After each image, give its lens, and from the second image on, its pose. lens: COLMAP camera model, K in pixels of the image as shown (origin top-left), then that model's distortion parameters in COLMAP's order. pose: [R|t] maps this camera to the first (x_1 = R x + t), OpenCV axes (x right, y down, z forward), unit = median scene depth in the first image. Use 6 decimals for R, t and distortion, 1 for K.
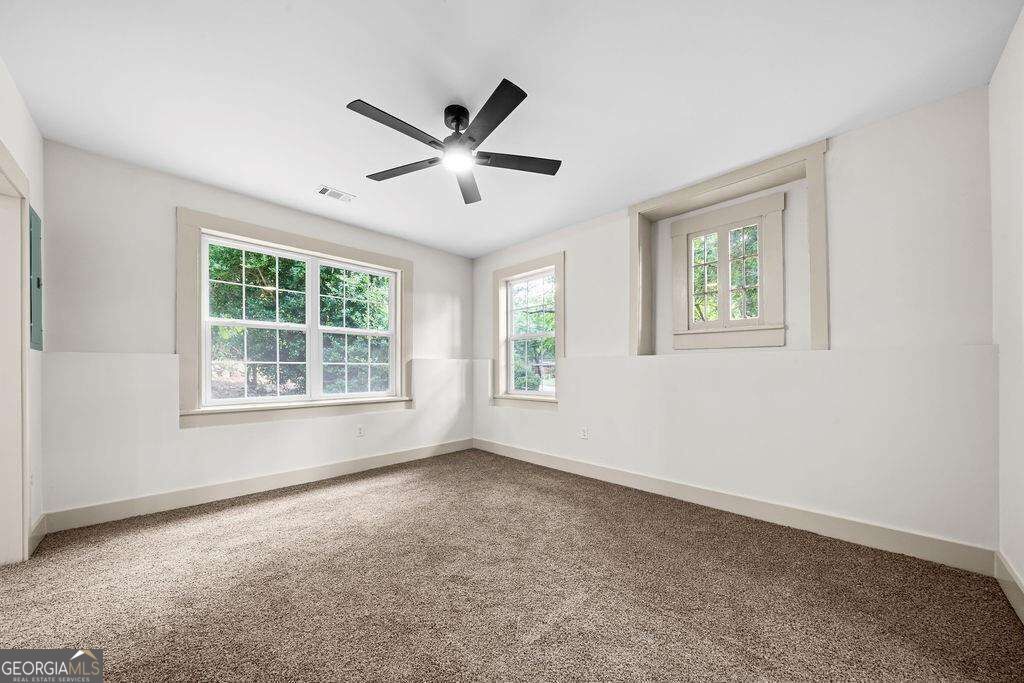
lens RADIAL K [[355.9, 0, 505.0], [0, 355.9, 366.7], [0, 0, 1]] dist [-0.003986, 0.000318]
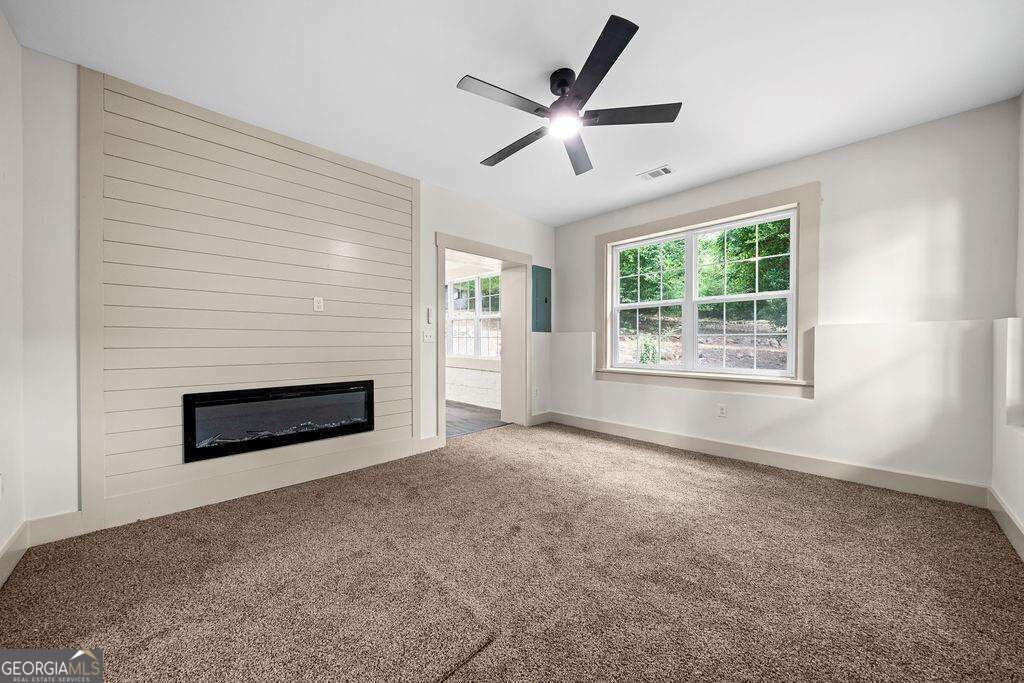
lens RADIAL K [[355.9, 0, 518.1], [0, 355.9, 345.3], [0, 0, 1]] dist [-0.003986, 0.000318]
pose [[0.011992, 0.009190, -0.999886, 0.565820], [0.007794, 0.999927, 0.009284, 0.006200], [0.999898, -0.007905, 0.011920, 0.583513]]
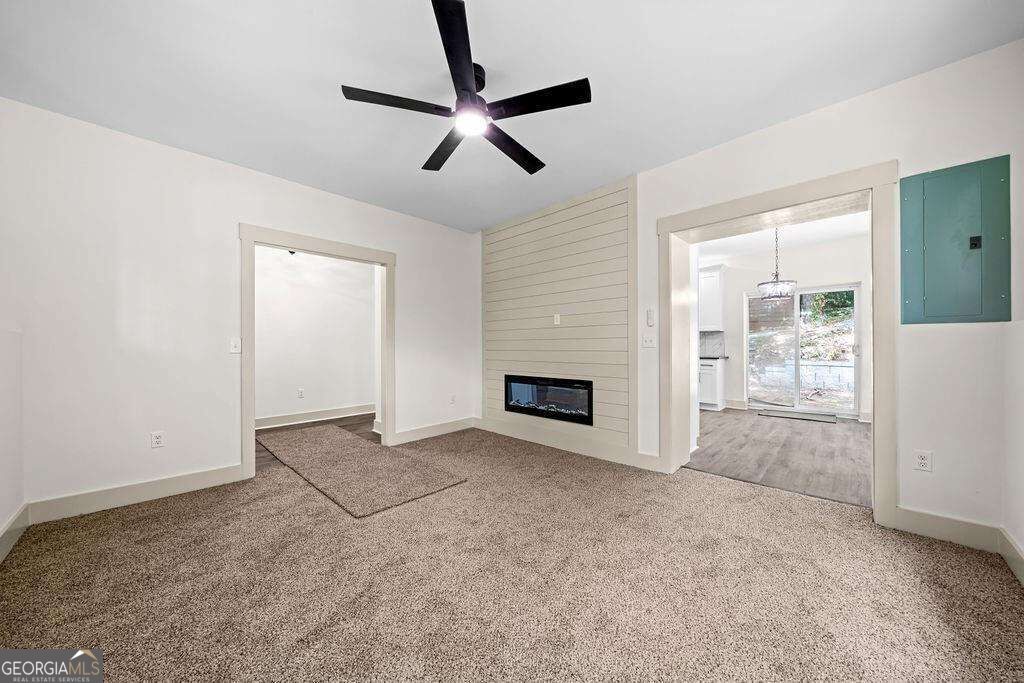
lens RADIAL K [[355.9, 0, 512.0], [0, 355.9, 345.1], [0, 0, 1]] dist [-0.003986, 0.000318]
pose [[-0.999570, 0.008359, -0.028093, -0.139268], [0.008567, 0.999937, -0.007272, 0.001928], [0.028031, -0.007510, -0.999579, 1.294183]]
